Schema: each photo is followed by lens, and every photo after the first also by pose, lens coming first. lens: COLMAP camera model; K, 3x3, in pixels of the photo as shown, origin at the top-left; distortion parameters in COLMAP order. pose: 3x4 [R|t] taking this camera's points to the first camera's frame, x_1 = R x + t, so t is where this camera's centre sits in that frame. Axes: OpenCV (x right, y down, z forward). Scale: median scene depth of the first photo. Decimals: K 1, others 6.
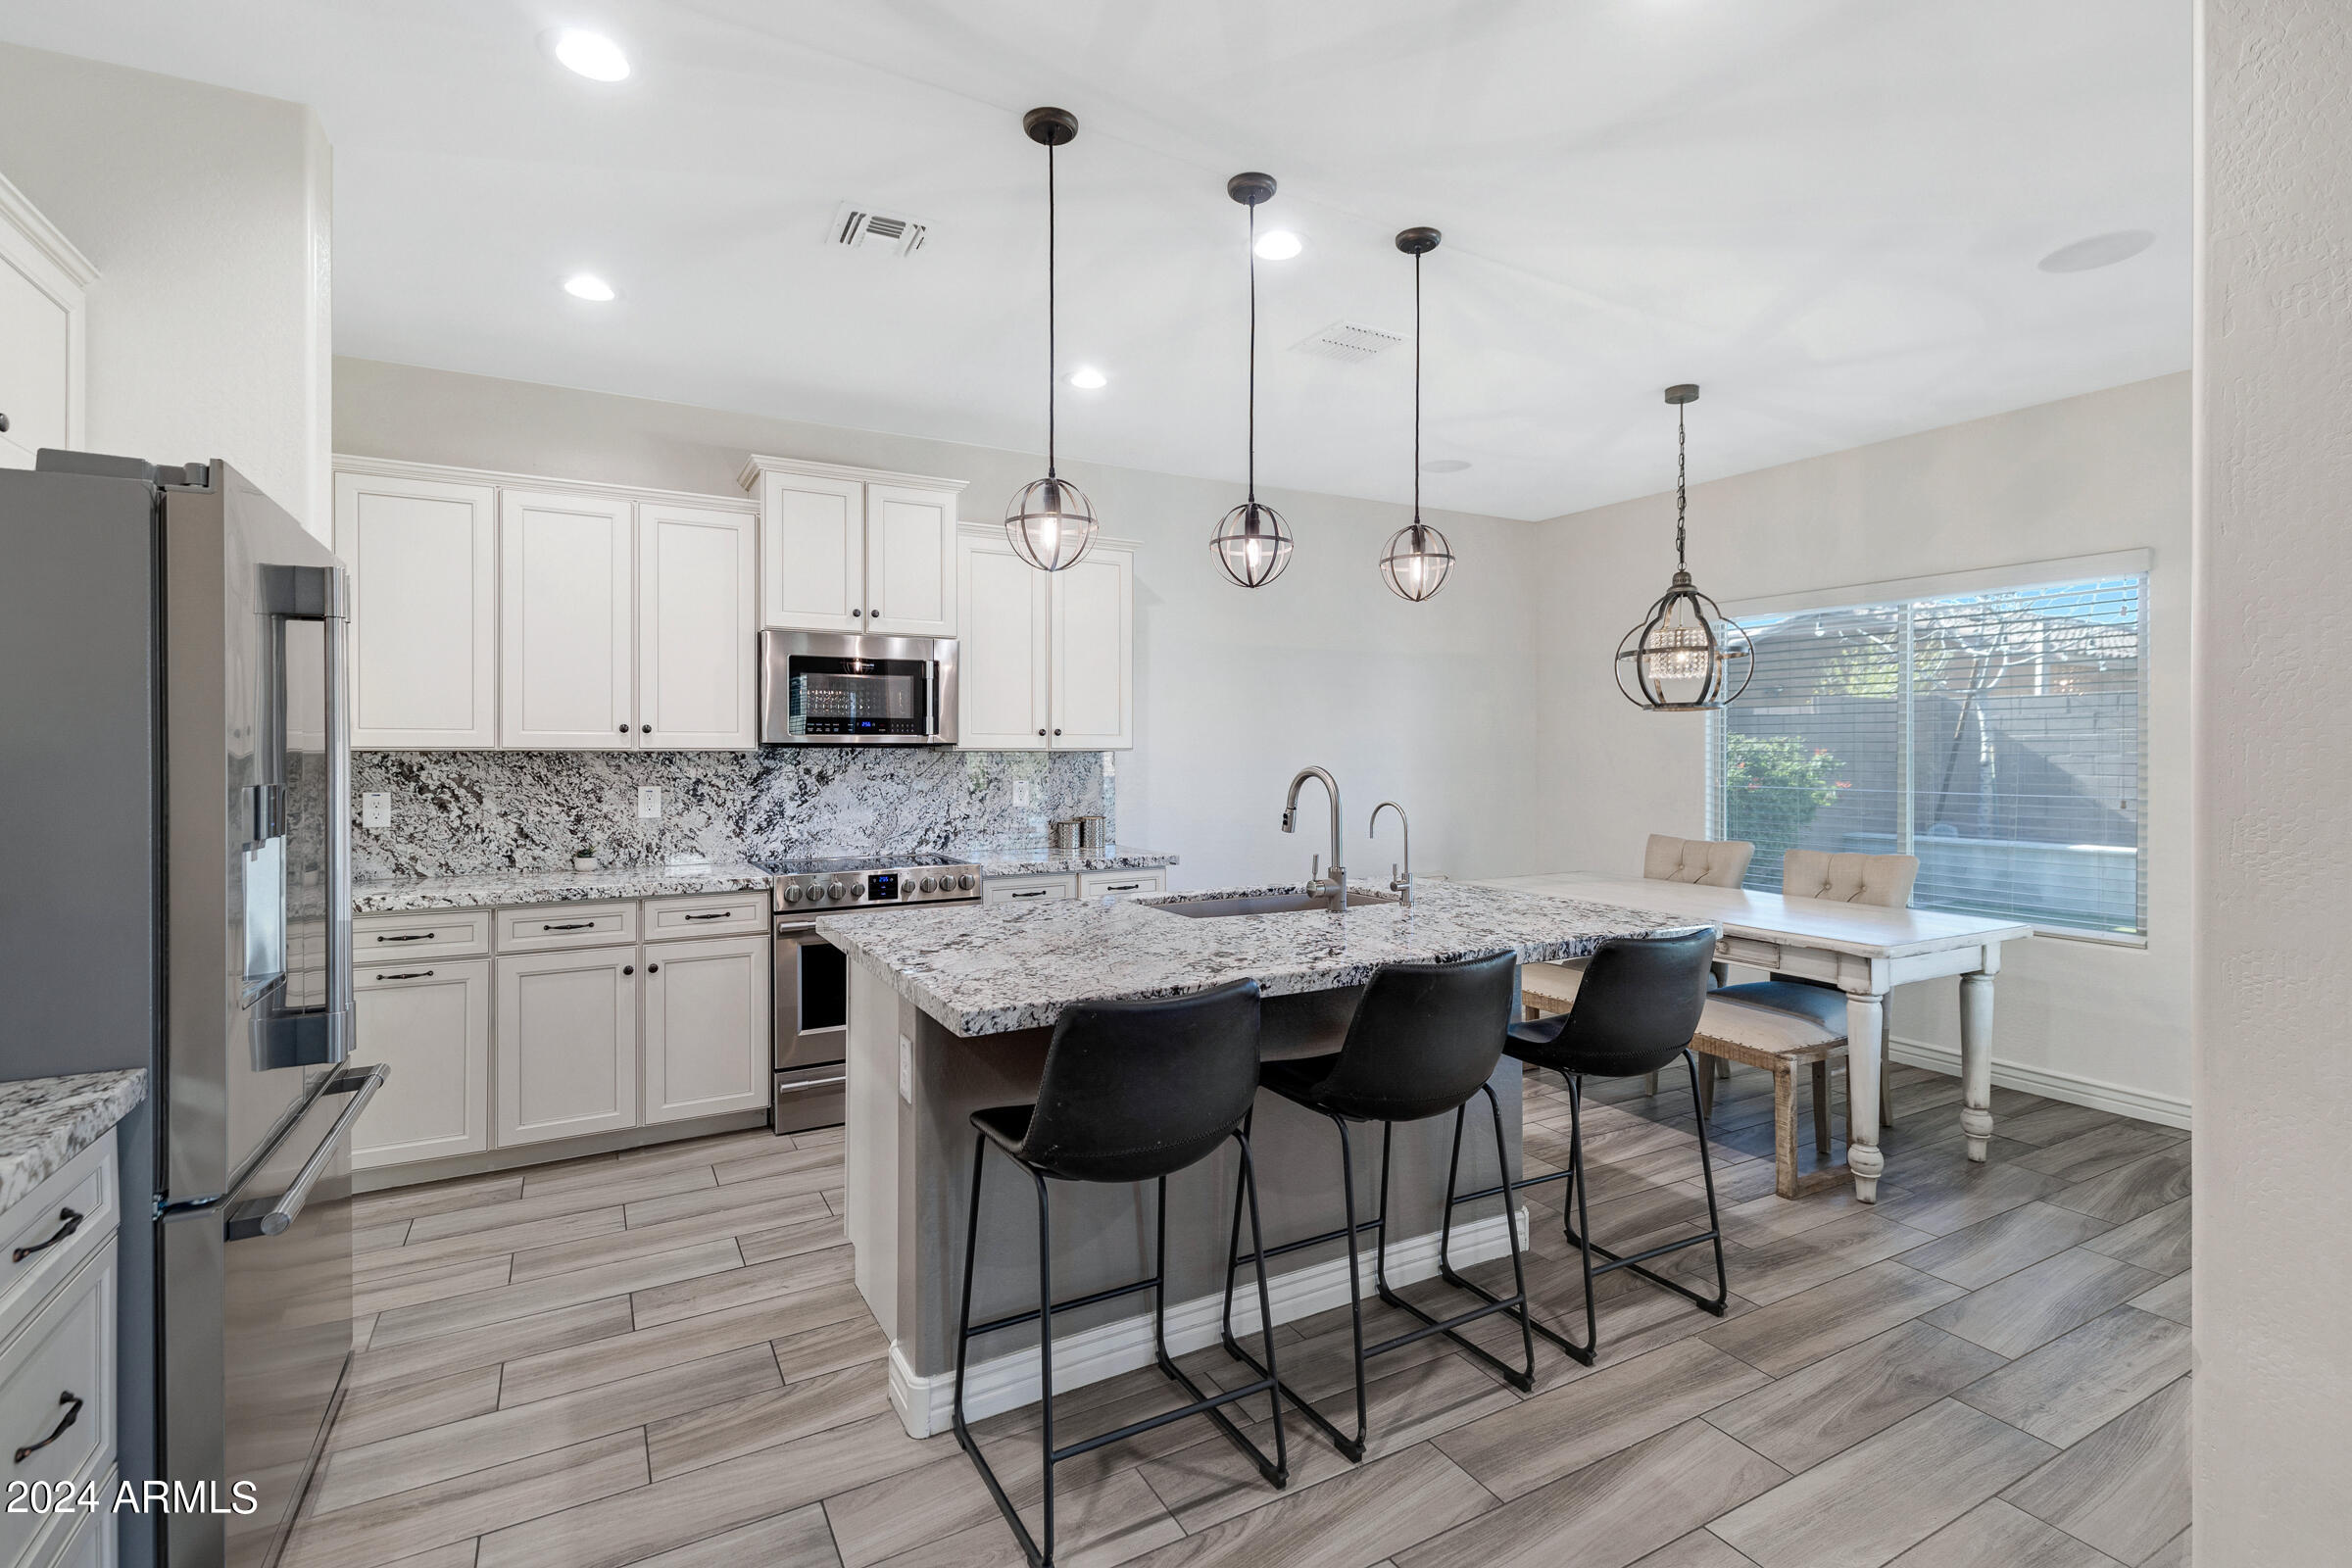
lens RADIAL K [[1111.1, 0, 1179.3], [0, 1111.1, 745.6], [0, 0, 1]] dist [-0.000405, -0.000533]
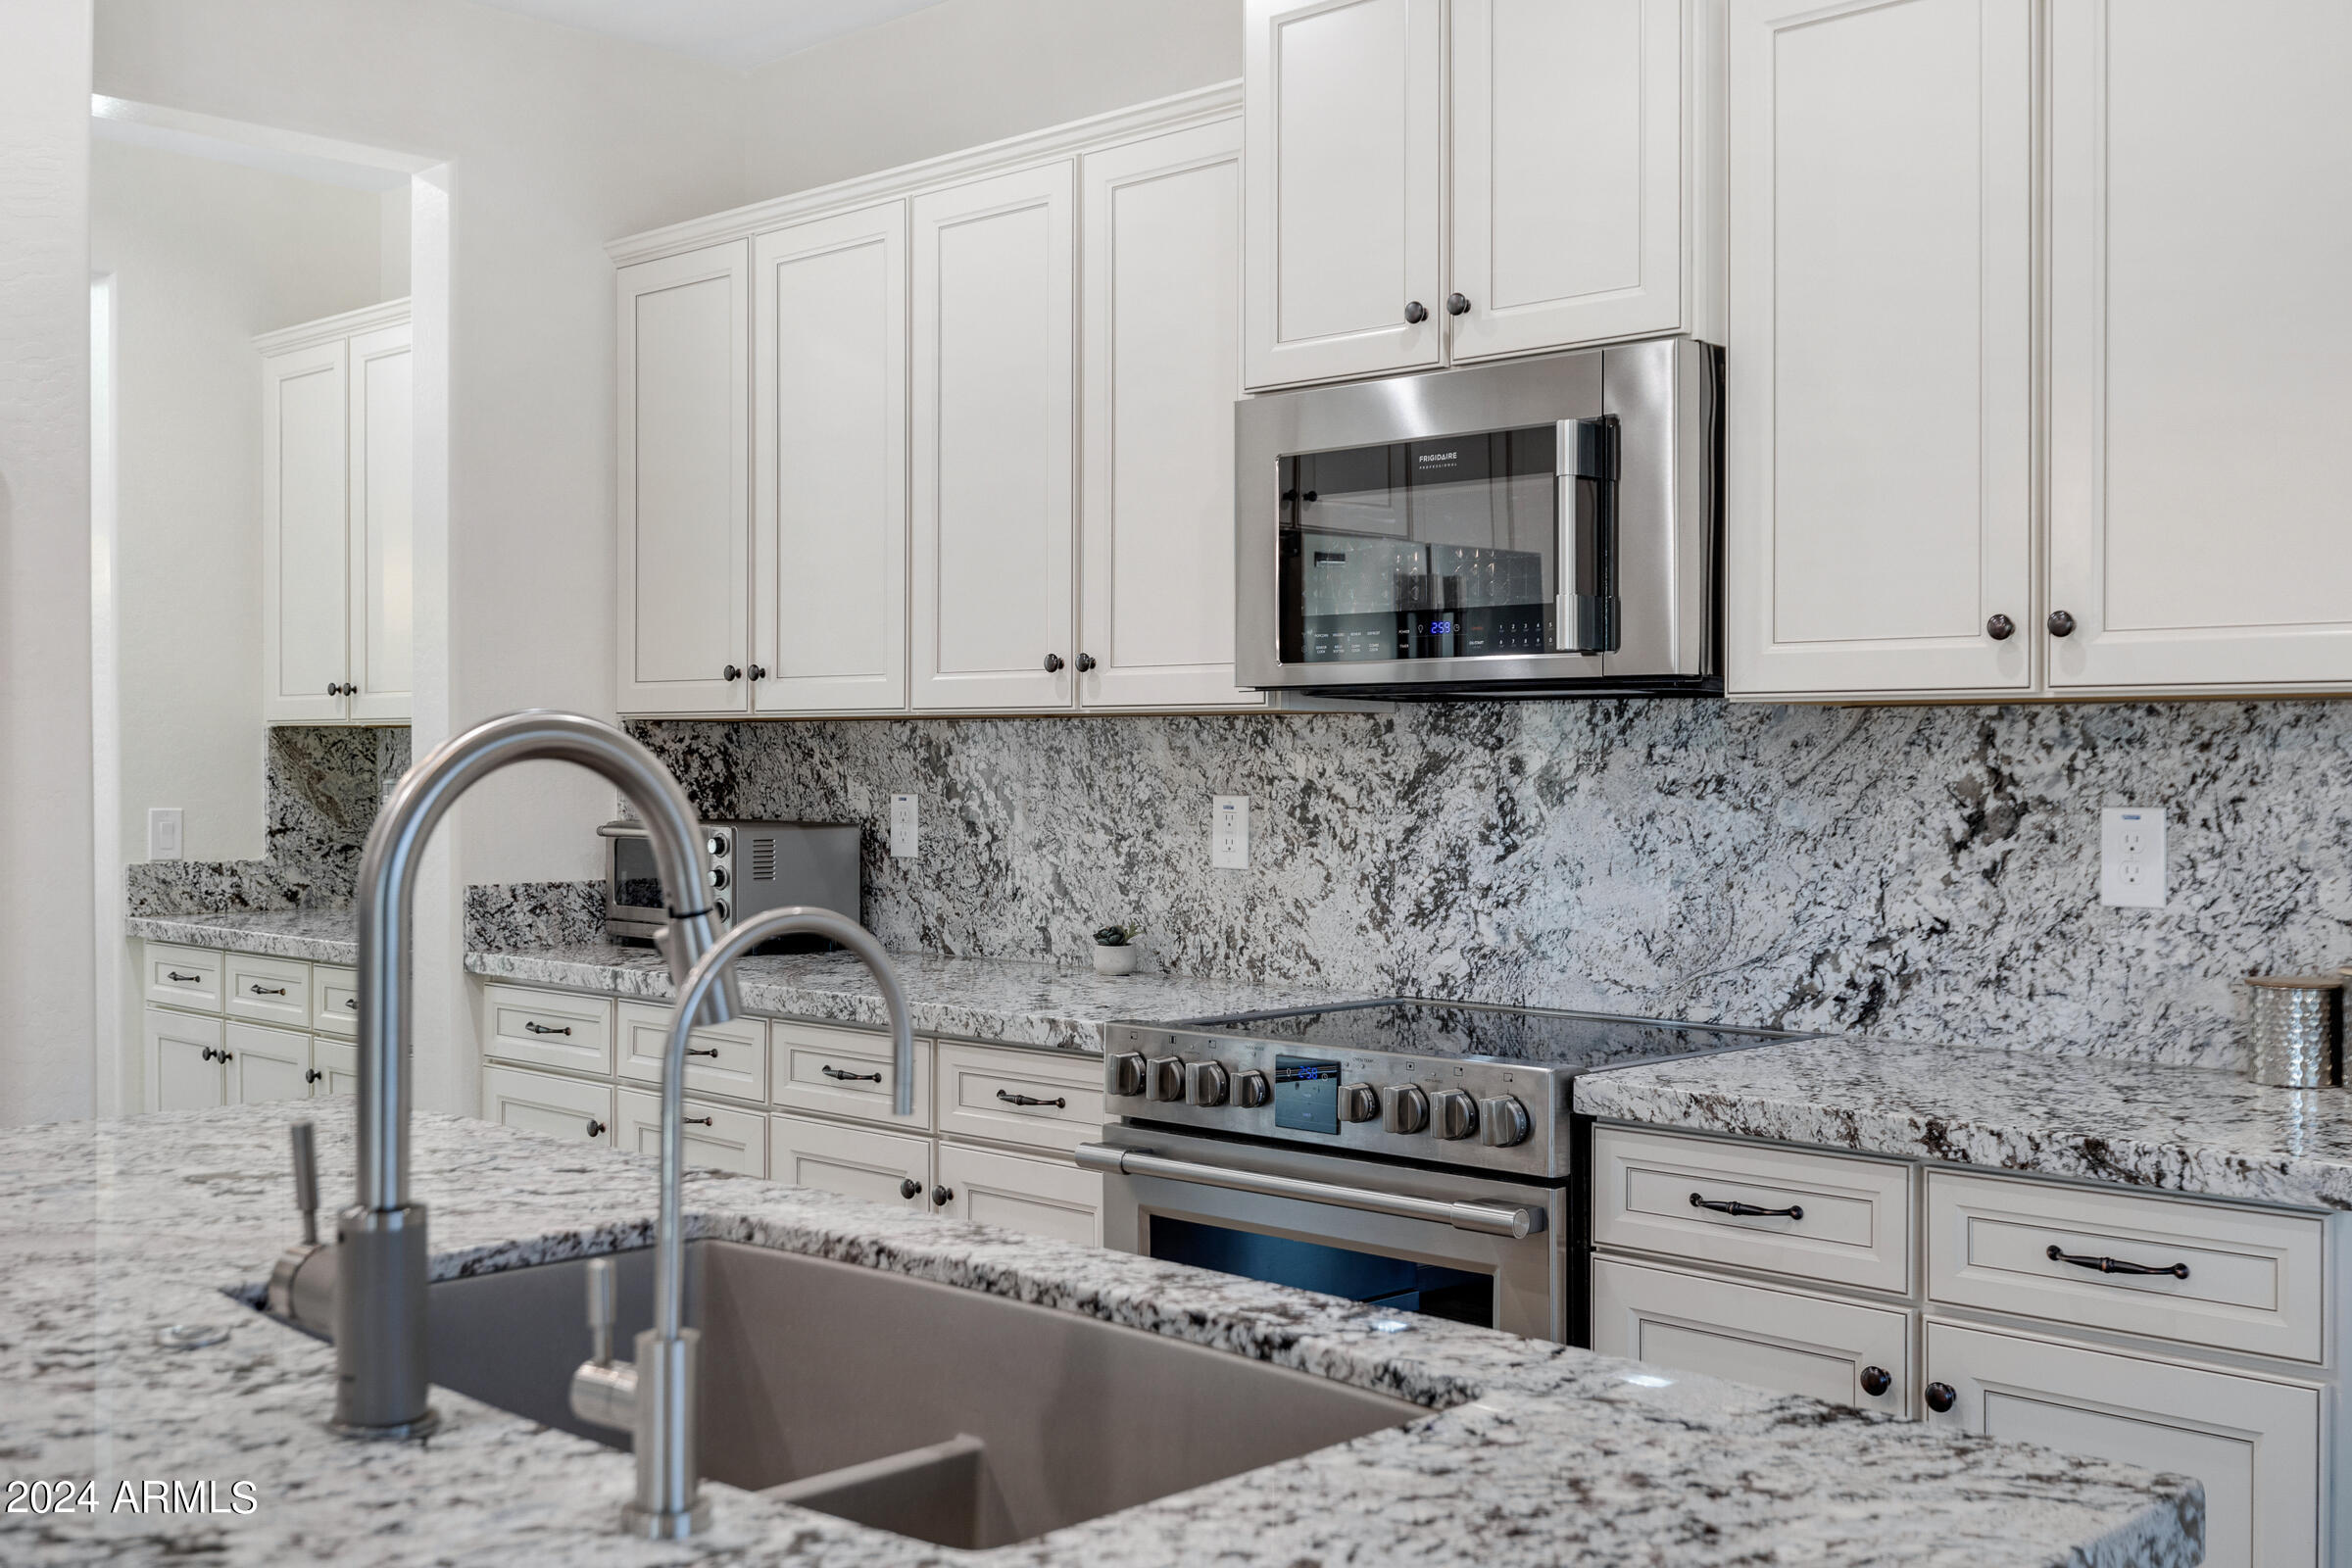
lens RADIAL K [[2438.9, 0, 1174.9], [0, 2438.9, 787.9], [0, 0, 1]] dist [0.028597, 0.000000]
pose [[0.268062, 0.014019, -0.963300, 0.423822], [0.003886, 0.999870, 0.015632, 0.018053], [0.963394, -0.007934, 0.267973, 0.703790]]
